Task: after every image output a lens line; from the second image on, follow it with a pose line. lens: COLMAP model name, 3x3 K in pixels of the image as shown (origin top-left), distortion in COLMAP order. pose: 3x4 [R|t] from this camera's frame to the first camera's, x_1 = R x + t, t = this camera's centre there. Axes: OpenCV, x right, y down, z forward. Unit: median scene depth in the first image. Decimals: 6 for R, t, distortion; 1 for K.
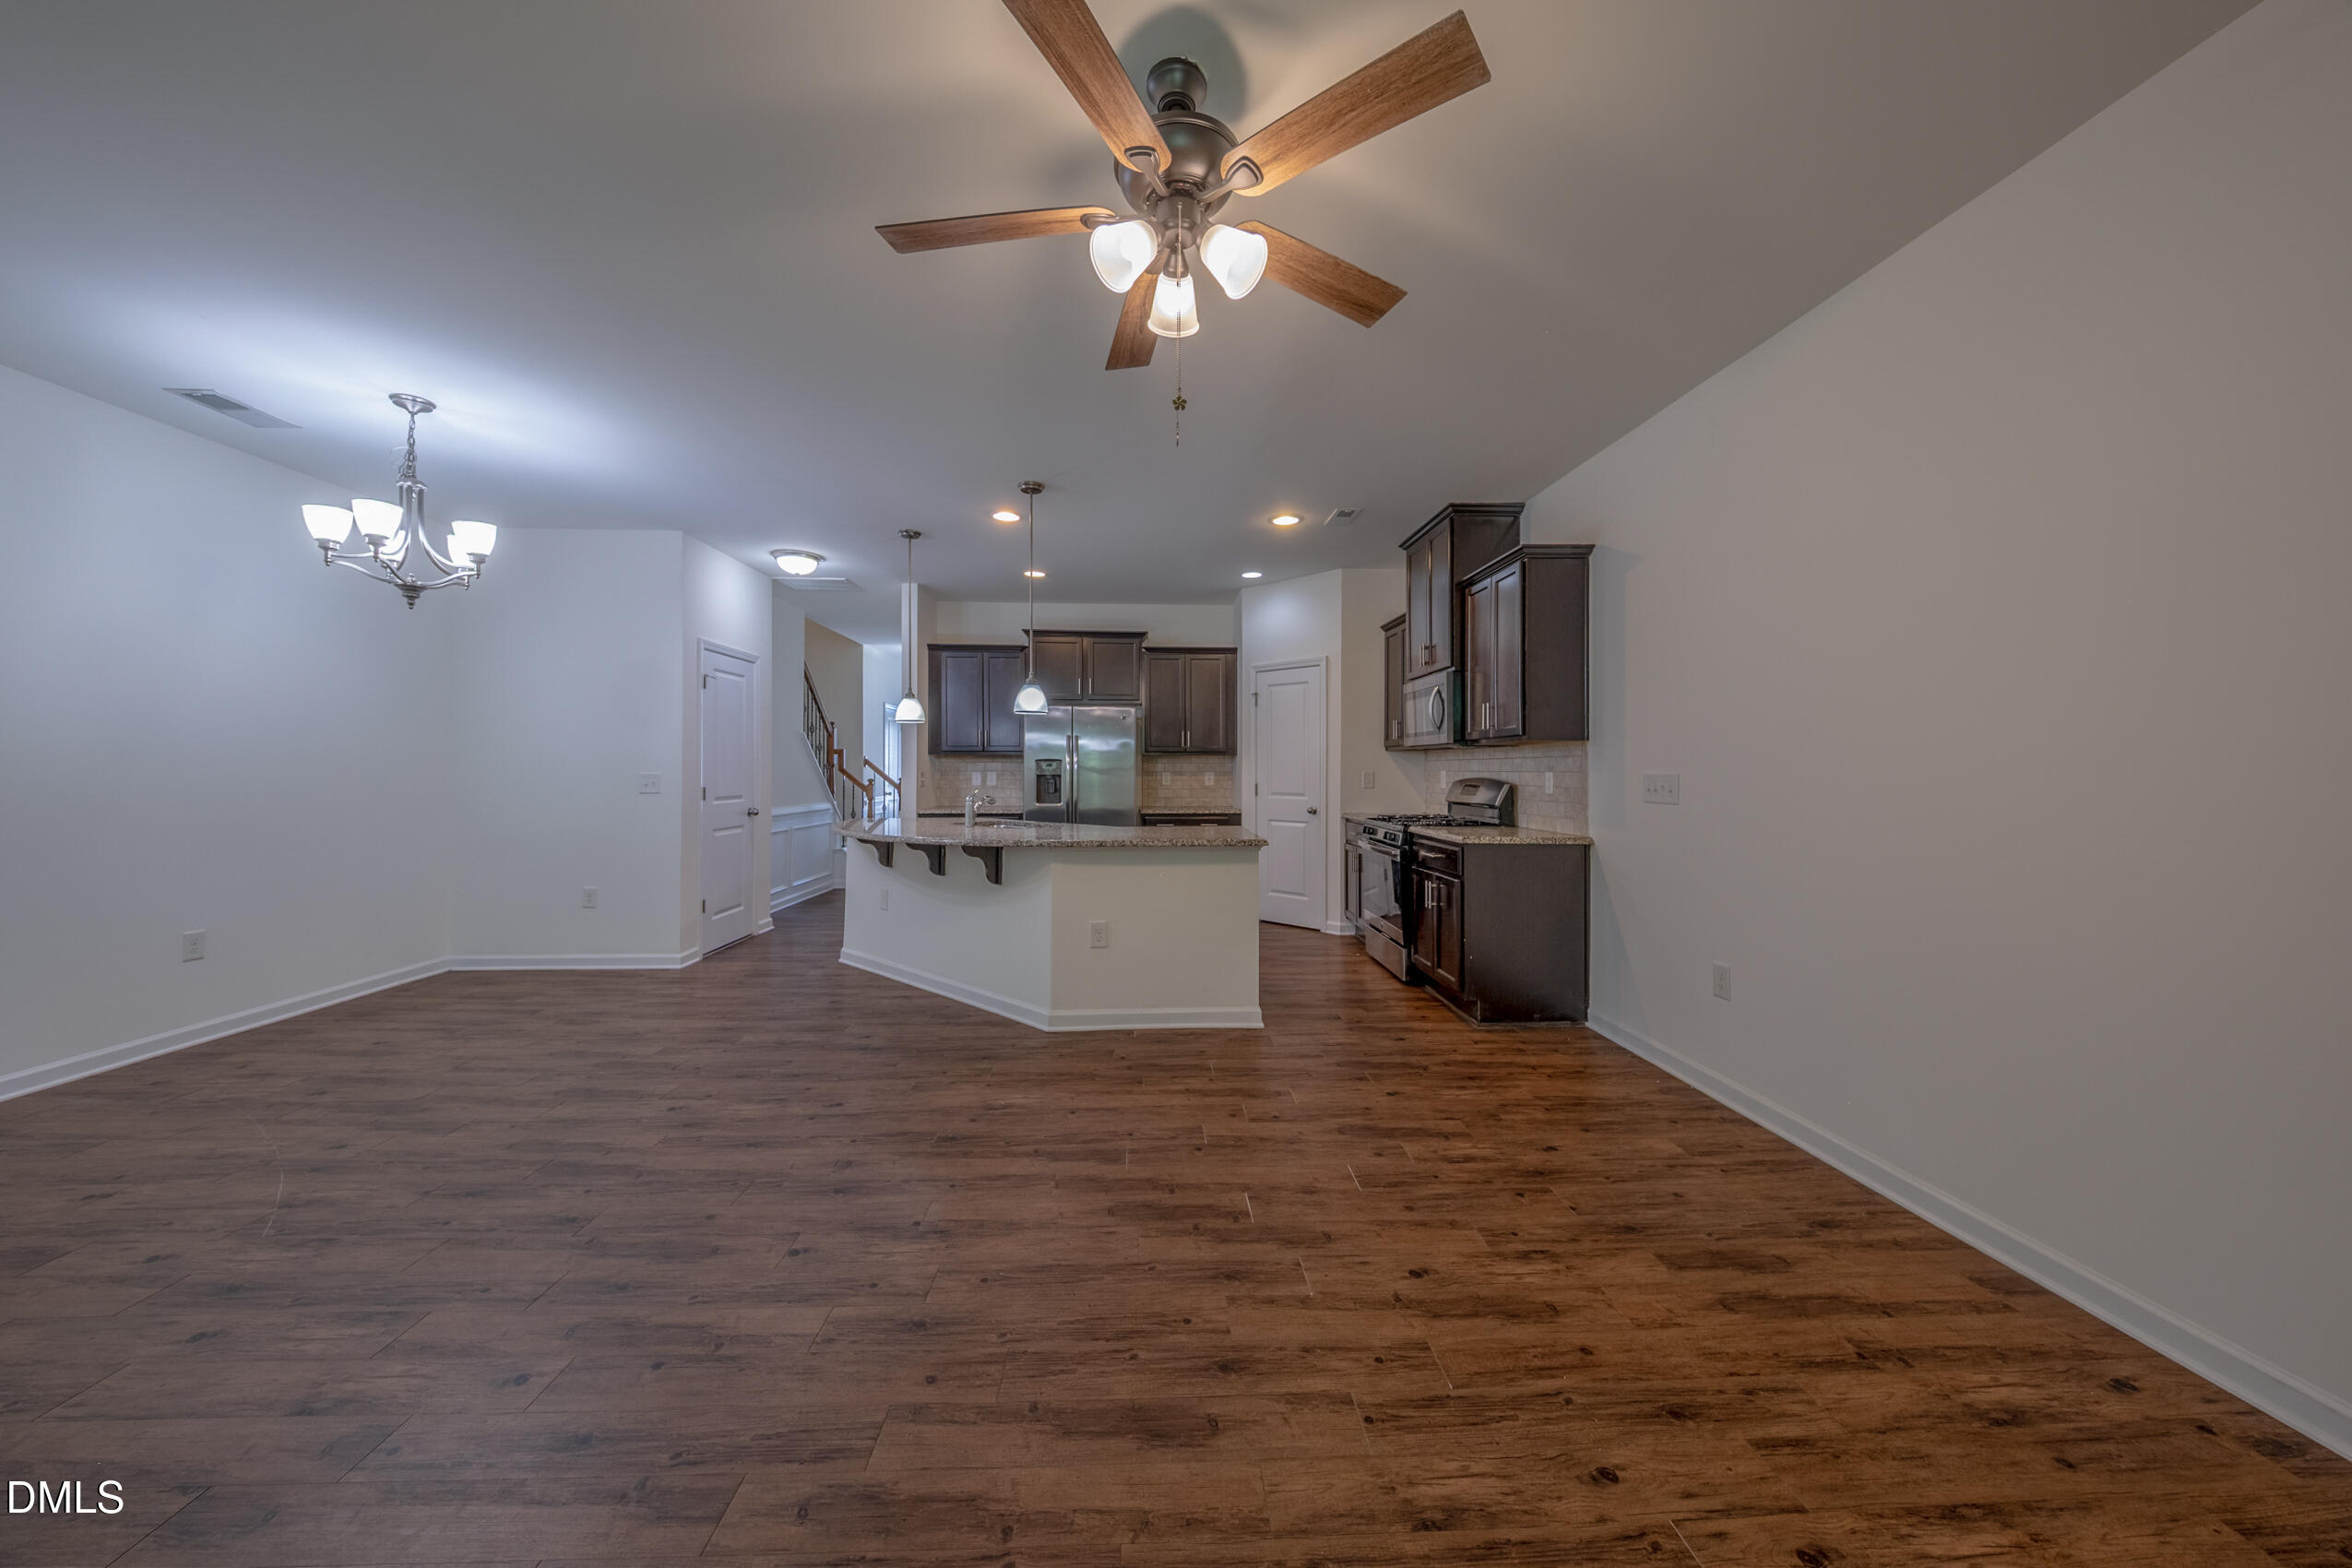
lens RADIAL K [[805.9, 0, 1175.8], [0, 805.9, 765.9], [0, 0, 1]] dist [0.017025, -0.010950]
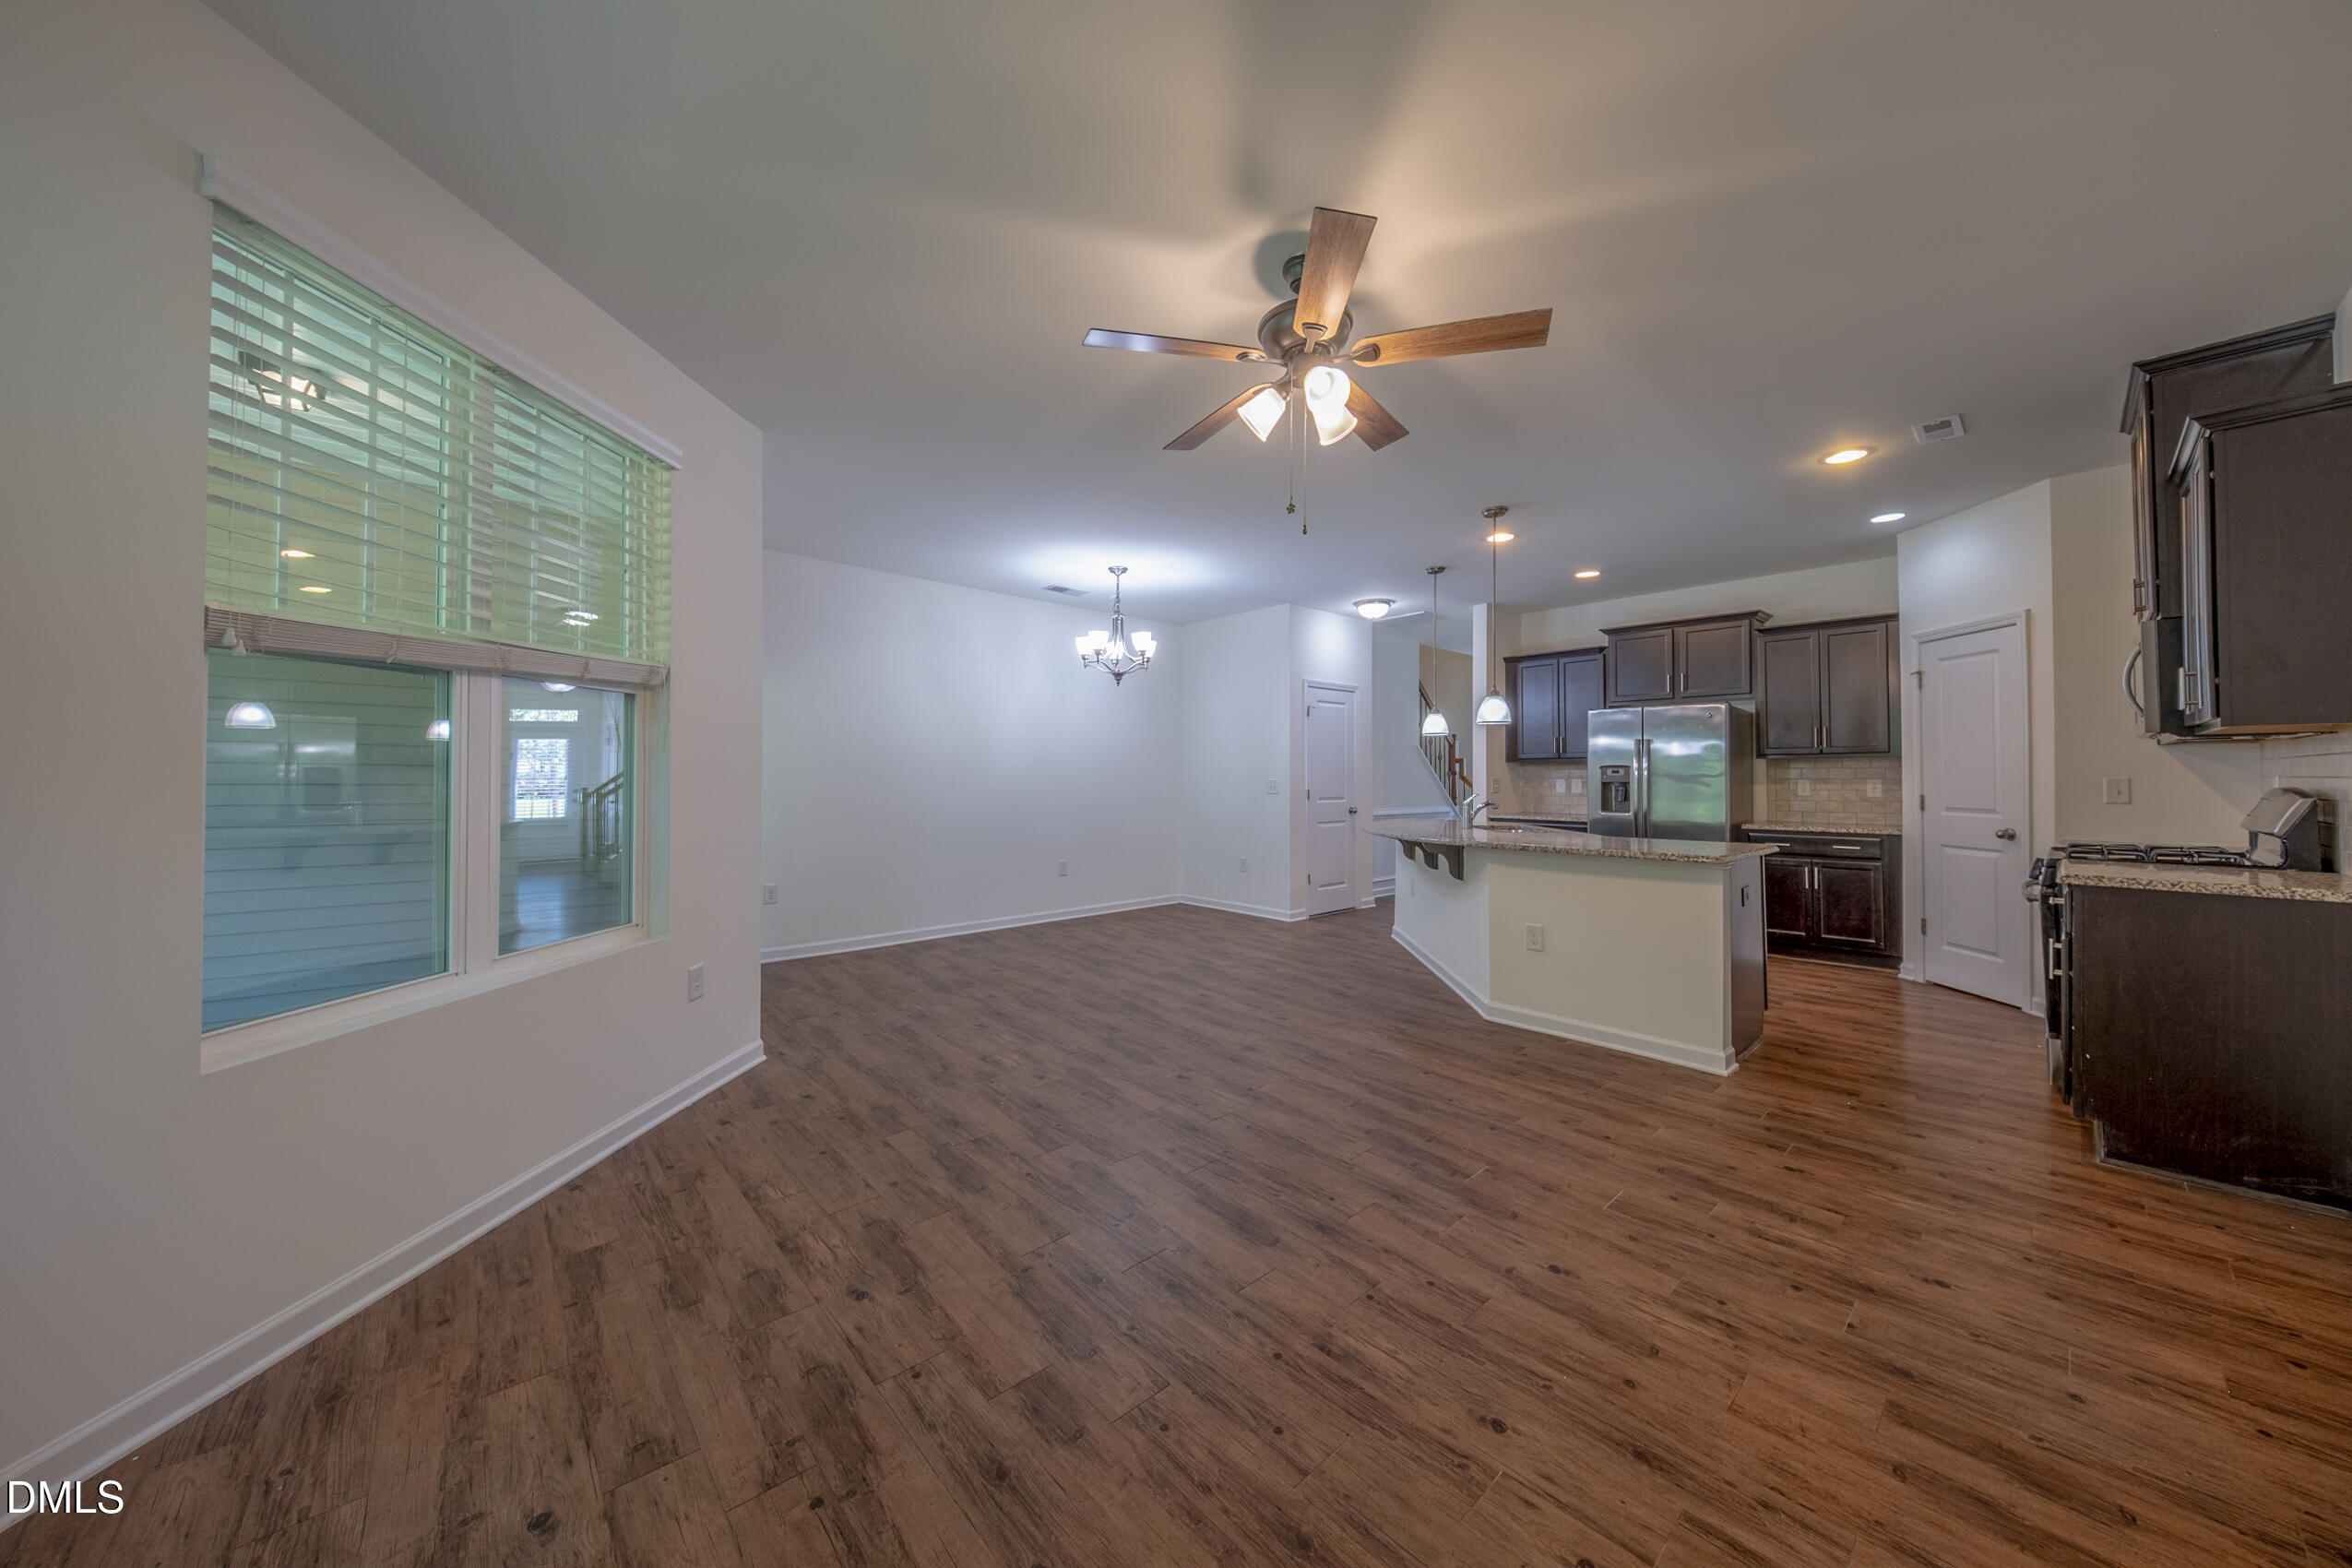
lens RADIAL K [[799.8, 0, 1169.5], [0, 799.8, 765.5], [0, 0, 1]] dist [0.002793, -0.004110]
pose [[0.629023, -0.013369, -0.777272, 0.476109], [0.005083, 0.999901, -0.013085, 0.002673], [0.777370, 0.004280, 0.629029, -0.007124]]
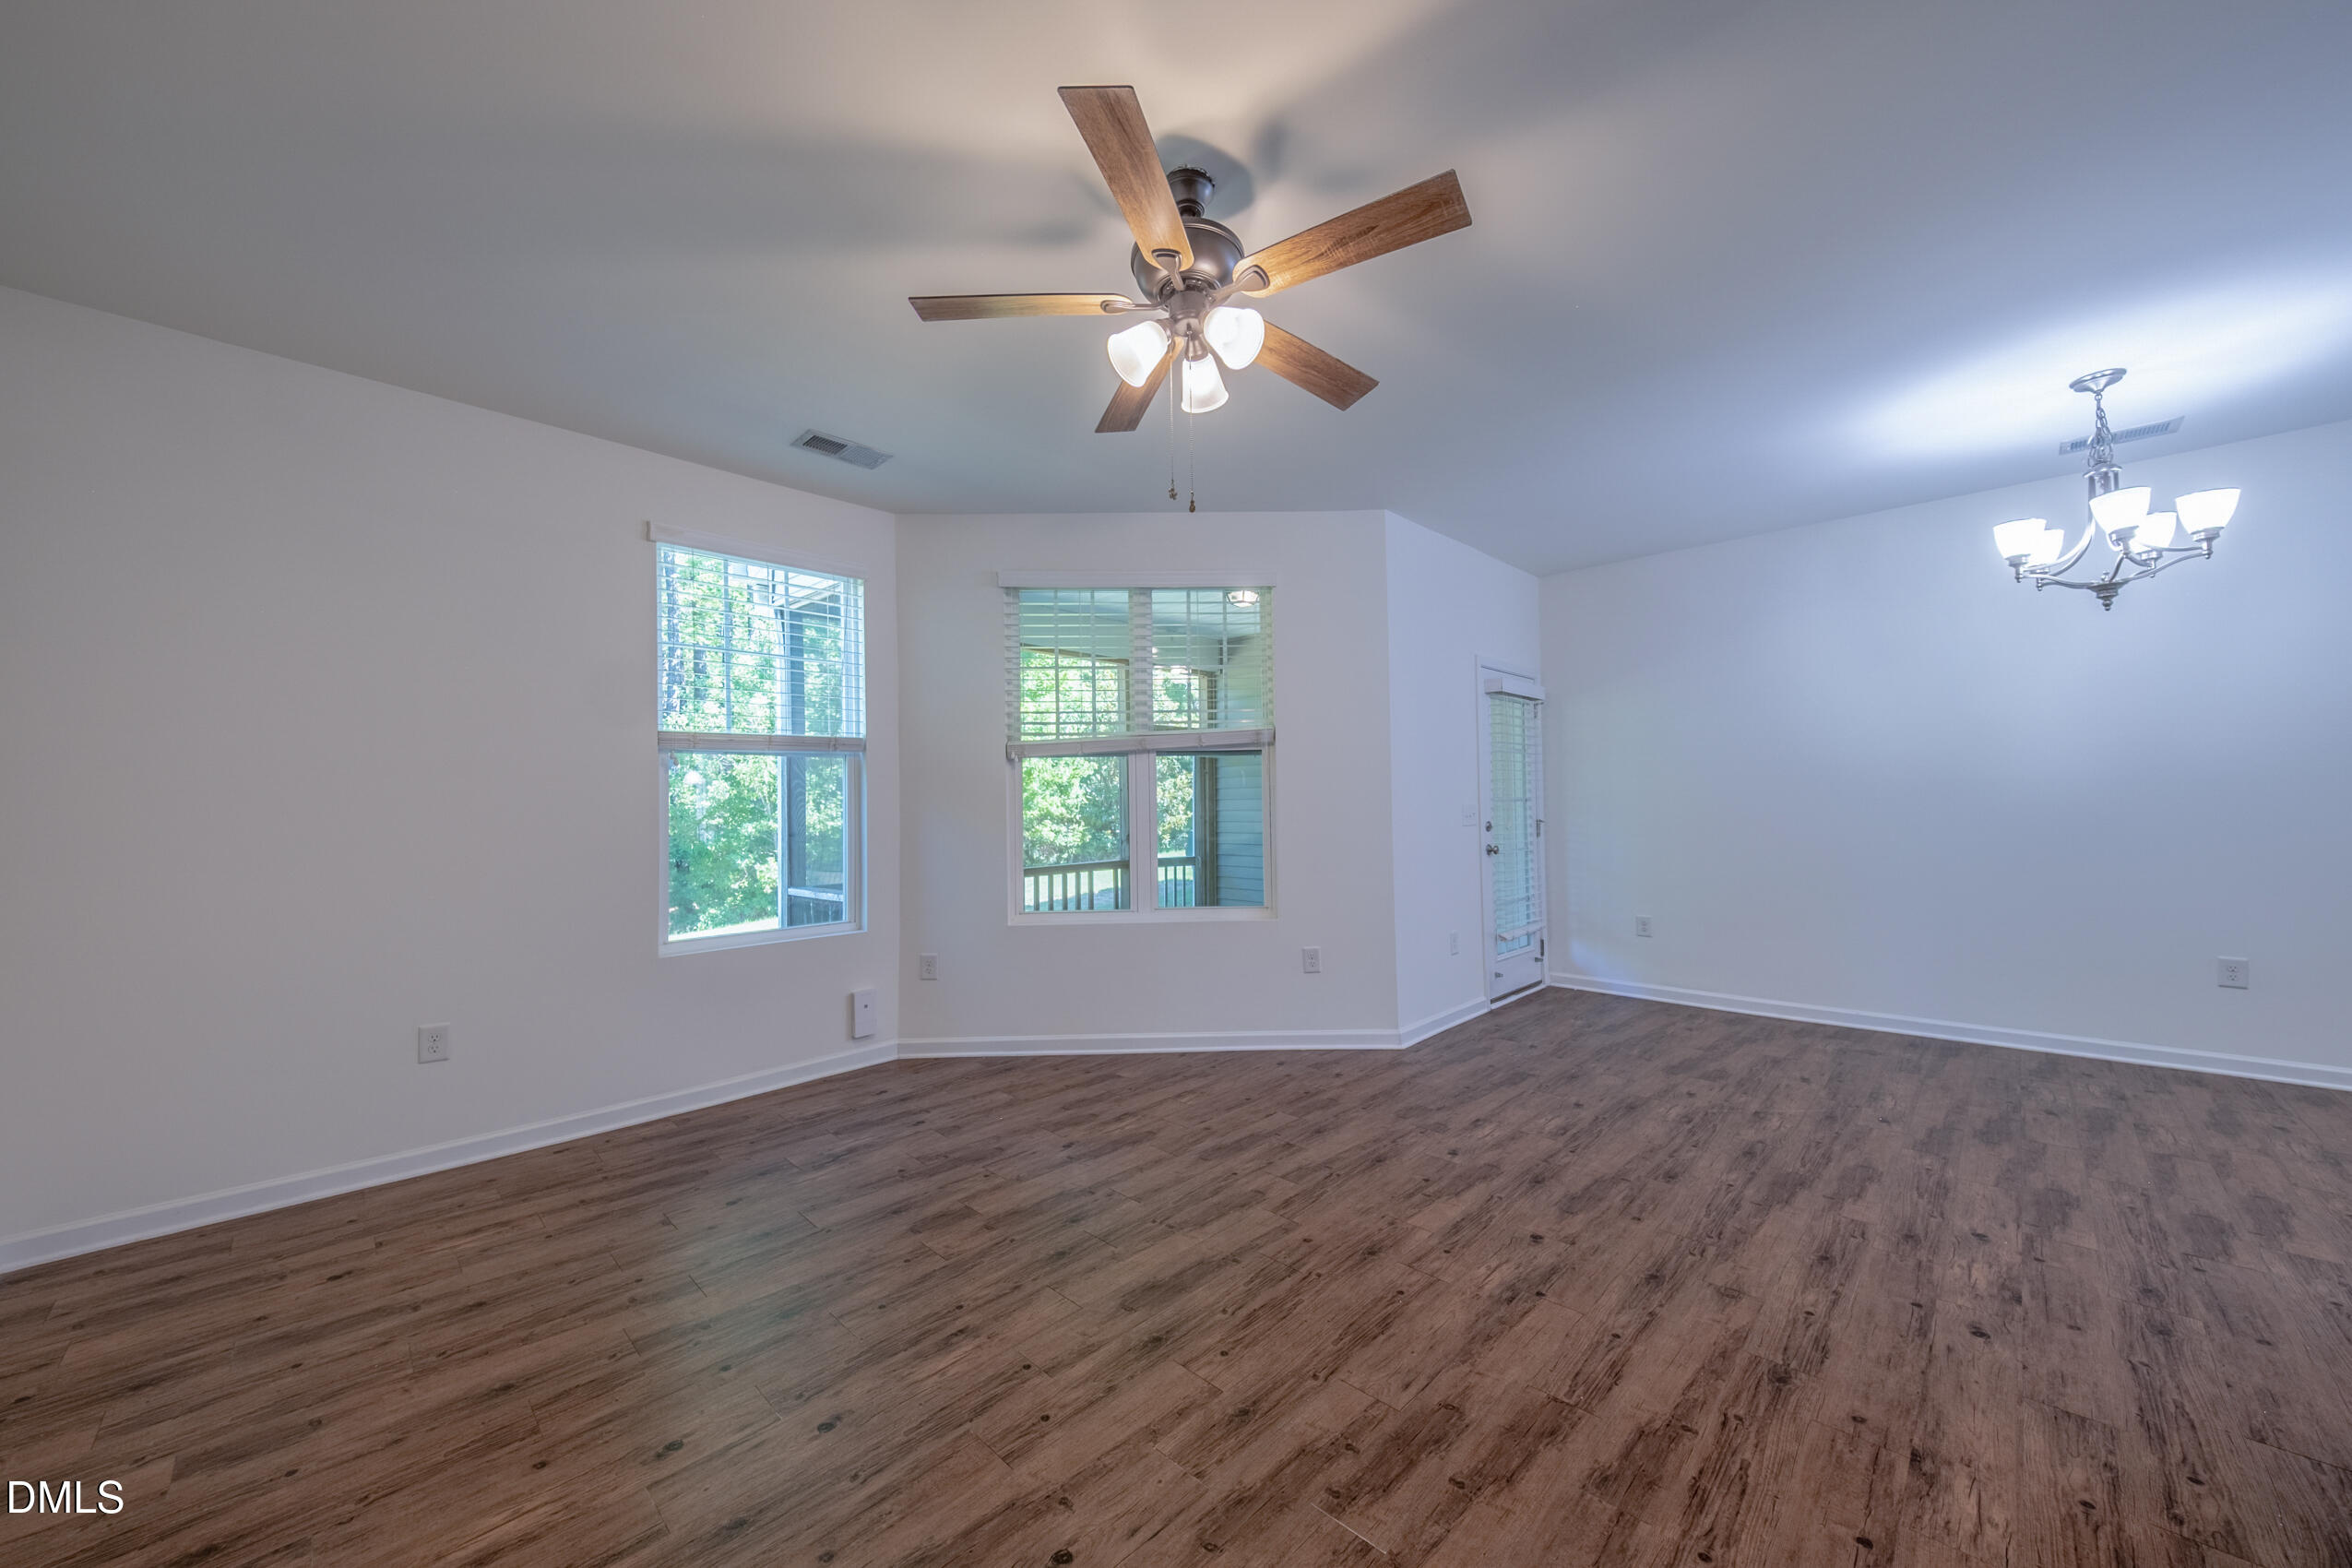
lens RADIAL K [[848.6, 0, 1188.4], [0, 848.6, 789.2], [0, 0, 1]] dist [-0.002774, -0.000400]
pose [[-0.724992, -0.000985, -0.688757, 0.428136], [0.017322, 0.999657, -0.019662, 0.003358], [0.688540, -0.026186, -0.724726, 0.972342]]
